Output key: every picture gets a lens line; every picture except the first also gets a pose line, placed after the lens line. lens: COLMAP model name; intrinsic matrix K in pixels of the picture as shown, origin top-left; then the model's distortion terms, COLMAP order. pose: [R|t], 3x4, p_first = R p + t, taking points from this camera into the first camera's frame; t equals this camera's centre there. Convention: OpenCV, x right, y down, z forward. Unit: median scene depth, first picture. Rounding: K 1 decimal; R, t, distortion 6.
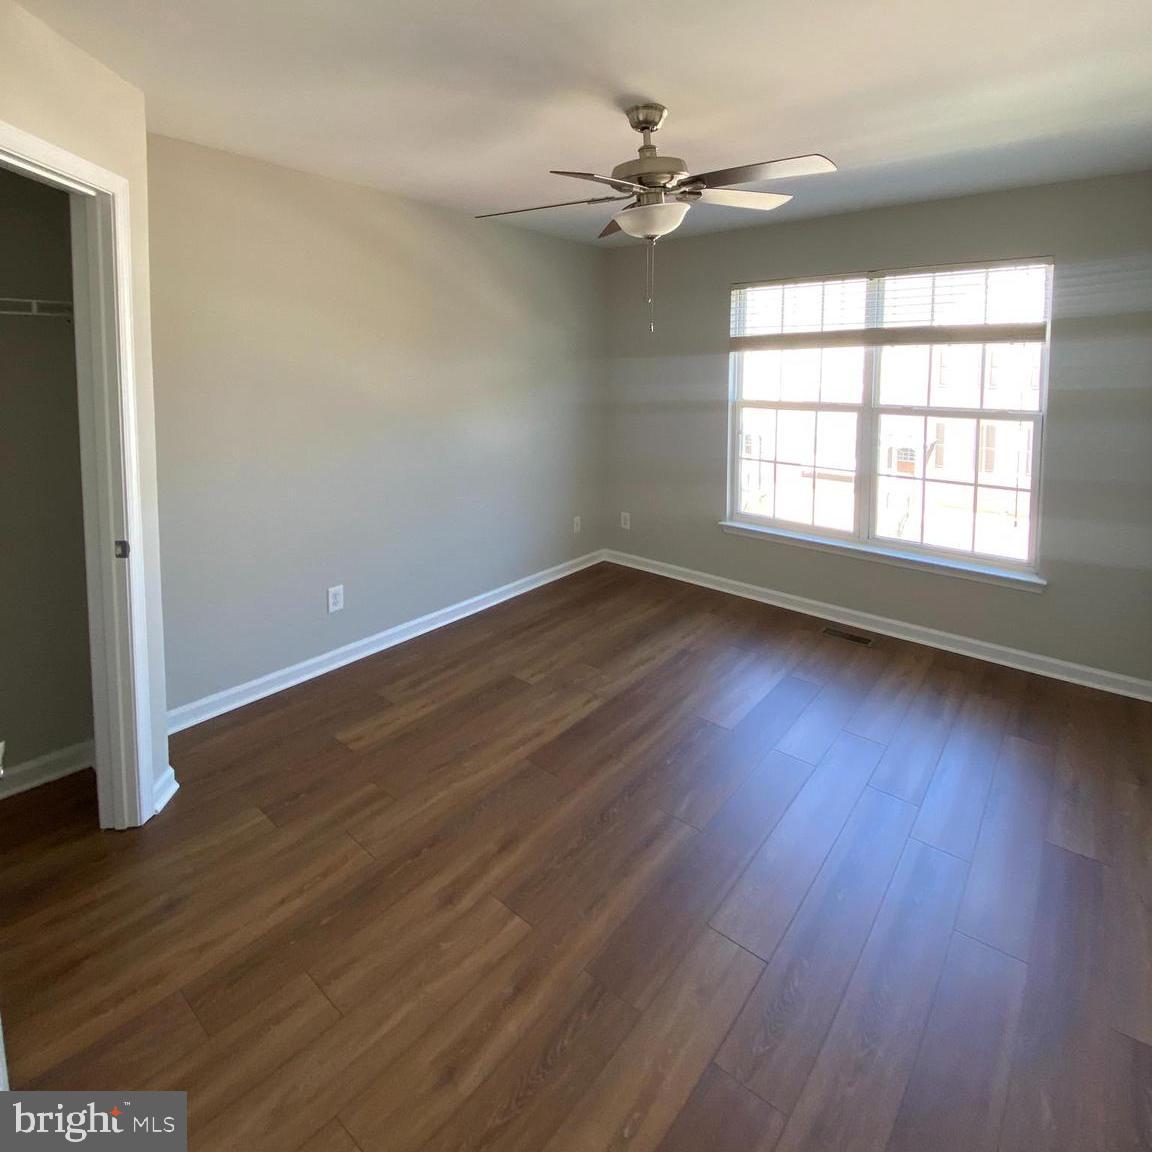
lens RADIAL K [[568.0, 0, 576.0], [0, 568.0, 576.0], [0, 0, 1]] dist [0.001896, 0.000311]
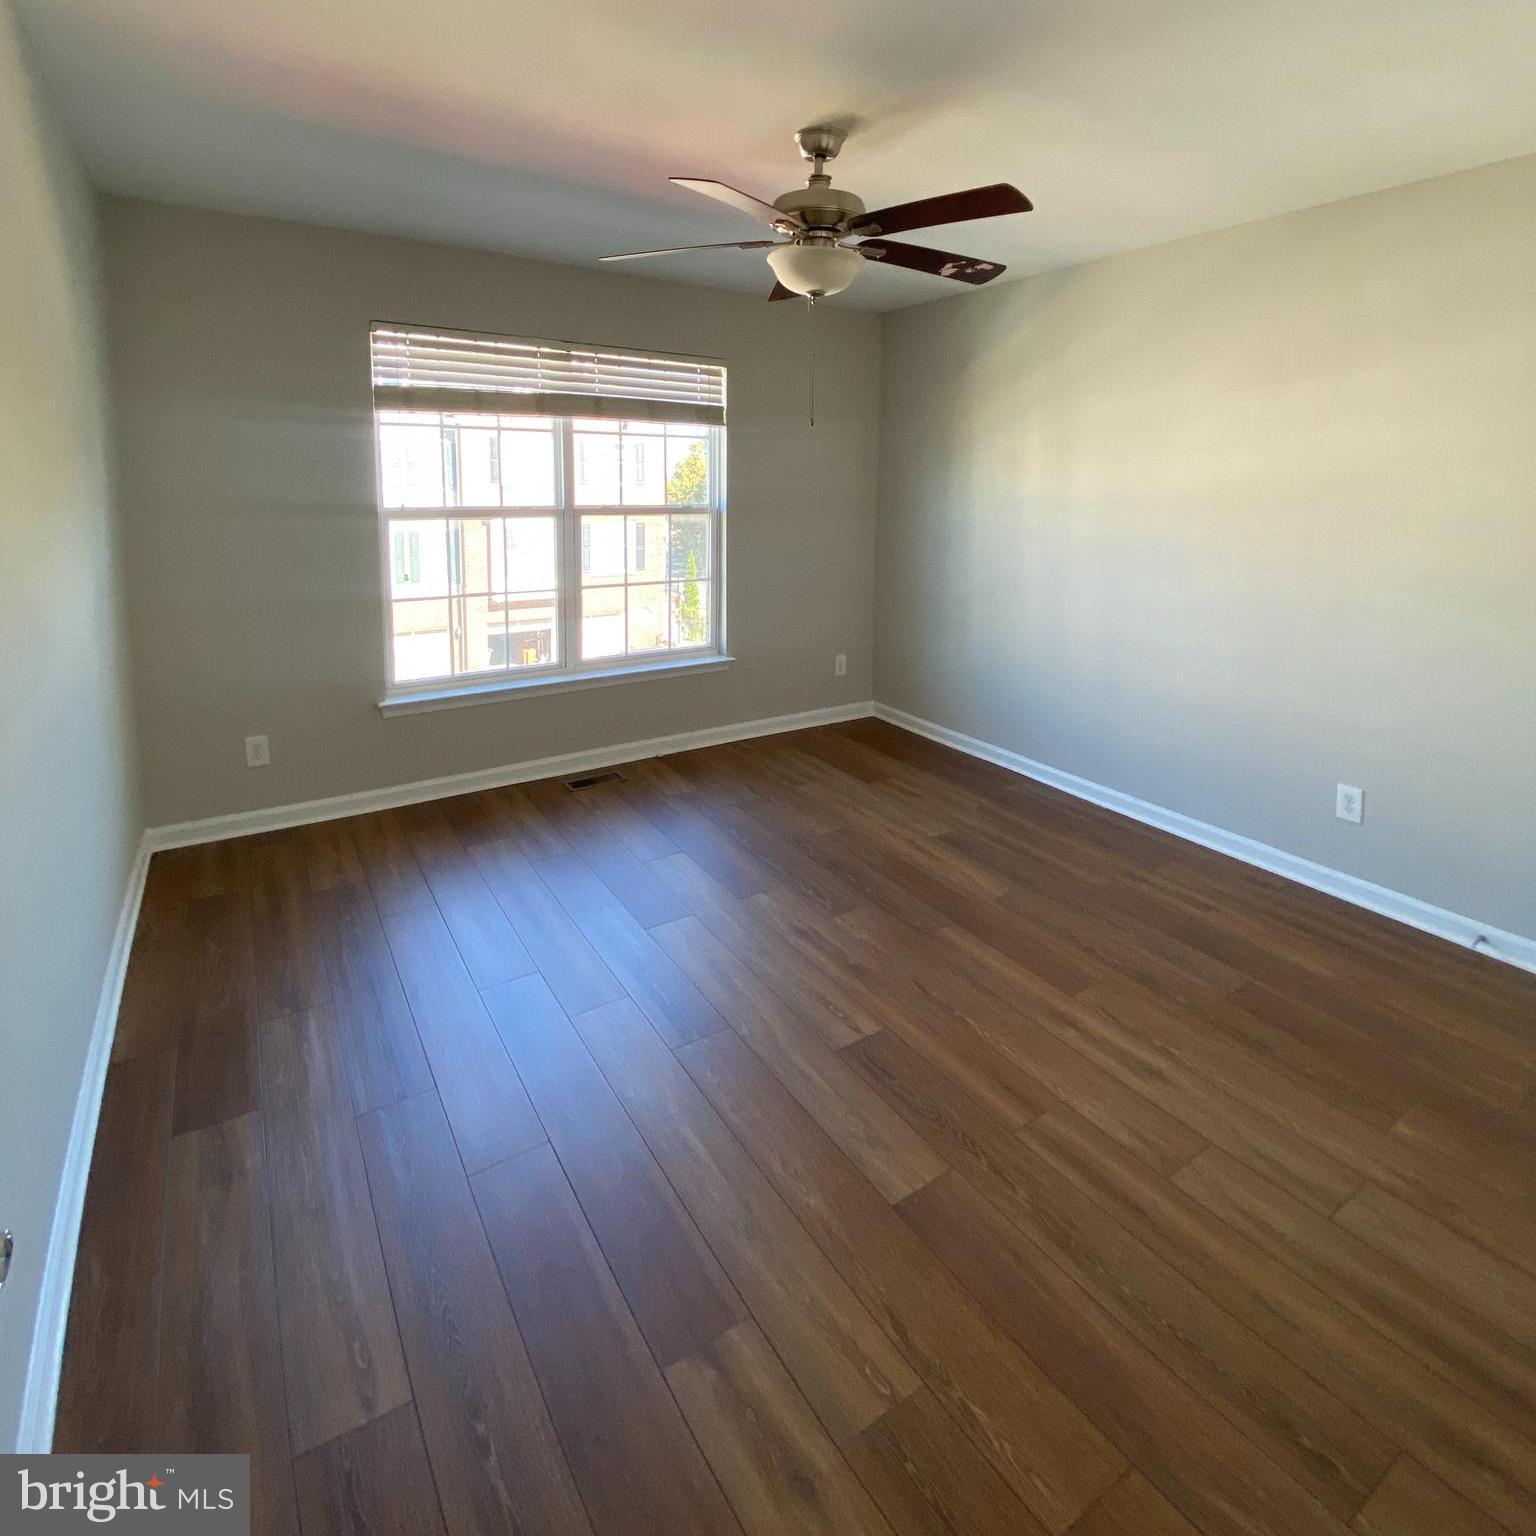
lens RADIAL K [[757.4, 0, 768.0], [0, 757.4, 768.0], [0, 0, 1]] dist [0.001896, 0.000311]
pose [[0.289196, -0.353882, 0.889457, -0.500570], [0.310612, 0.913576, 0.262486, -0.146892], [-0.905476, 0.200366, 0.374122, 0.385957]]
